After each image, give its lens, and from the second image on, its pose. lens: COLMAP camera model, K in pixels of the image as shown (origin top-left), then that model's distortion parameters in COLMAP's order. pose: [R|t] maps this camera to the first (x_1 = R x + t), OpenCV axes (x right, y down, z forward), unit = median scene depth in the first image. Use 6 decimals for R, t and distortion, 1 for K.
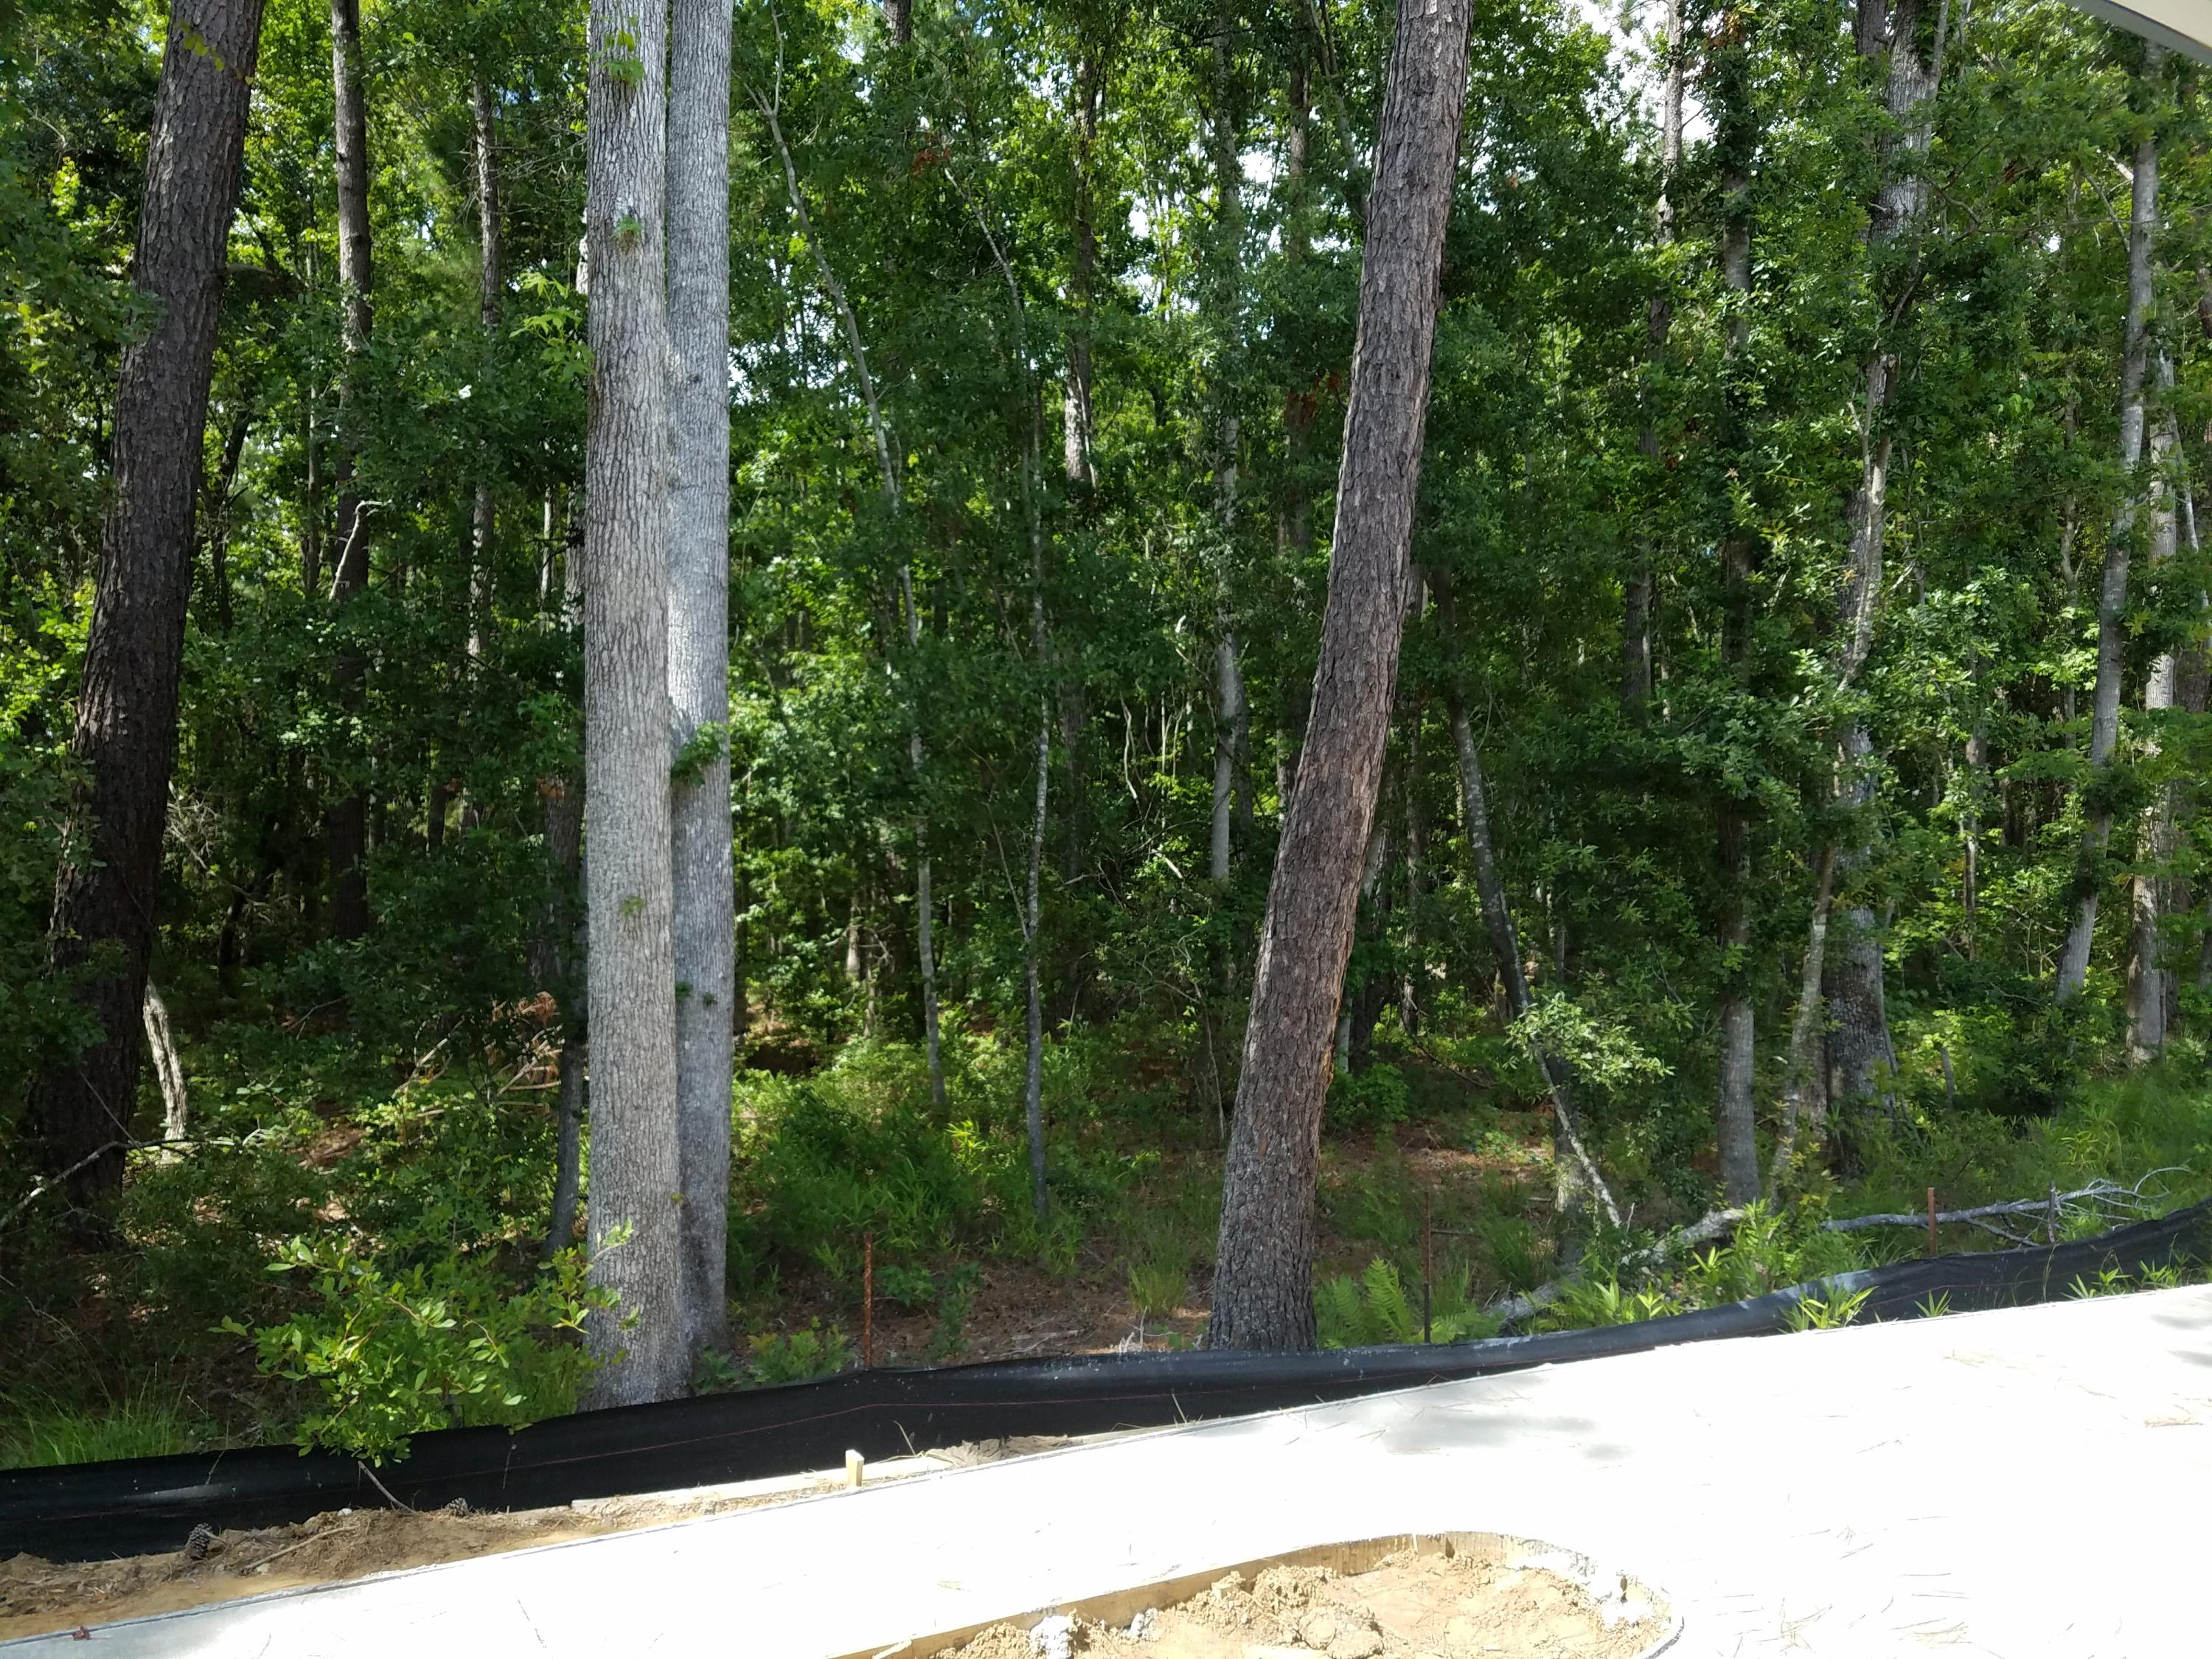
lens RADIAL K [[1665.6, 0, 1089.4], [0, 1665.6, 905.3], [0, 0, 1]] dist [0.152572, -0.259872]
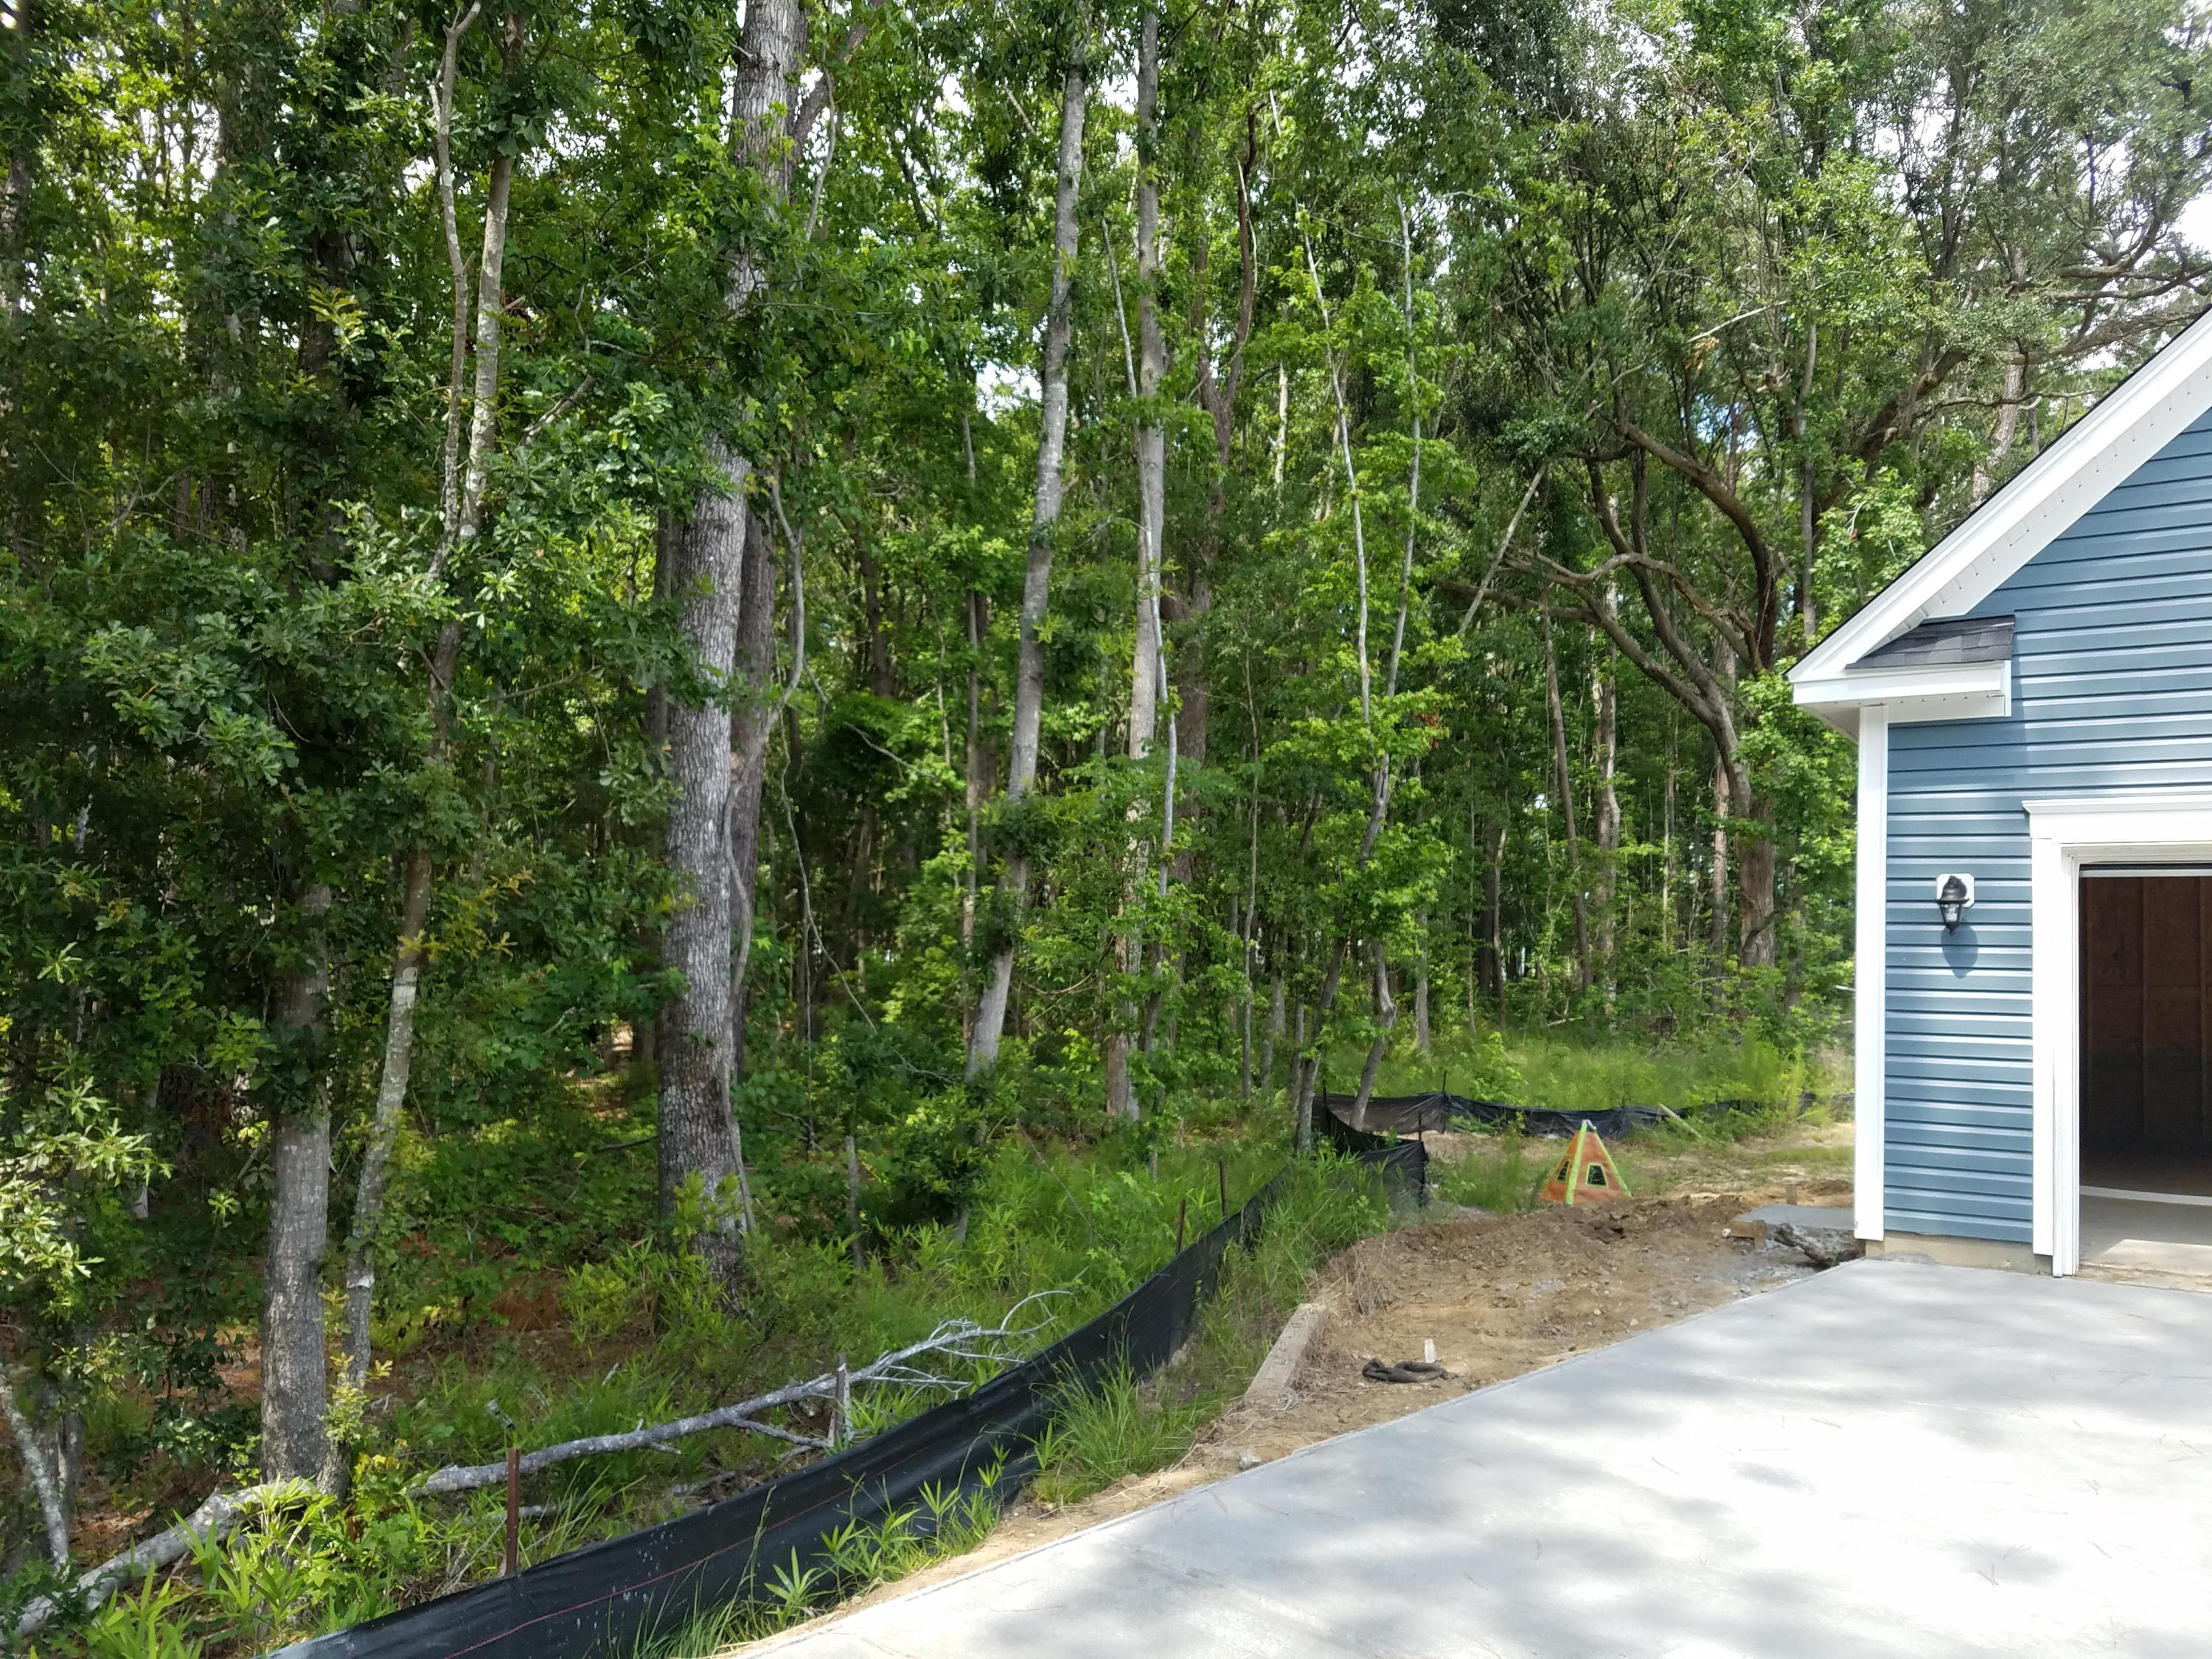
lens RADIAL K [[1665.6, 0, 1089.4], [0, 1665.6, 905.3], [0, 0, 1]] dist [0.152572, -0.259872]
pose [[0.885669, 0.020849, 0.463849, 0.318710], [-0.002886, 0.999219, -0.039402, 0.005278], [-0.464308, 0.033558, 0.885038, 0.324238]]
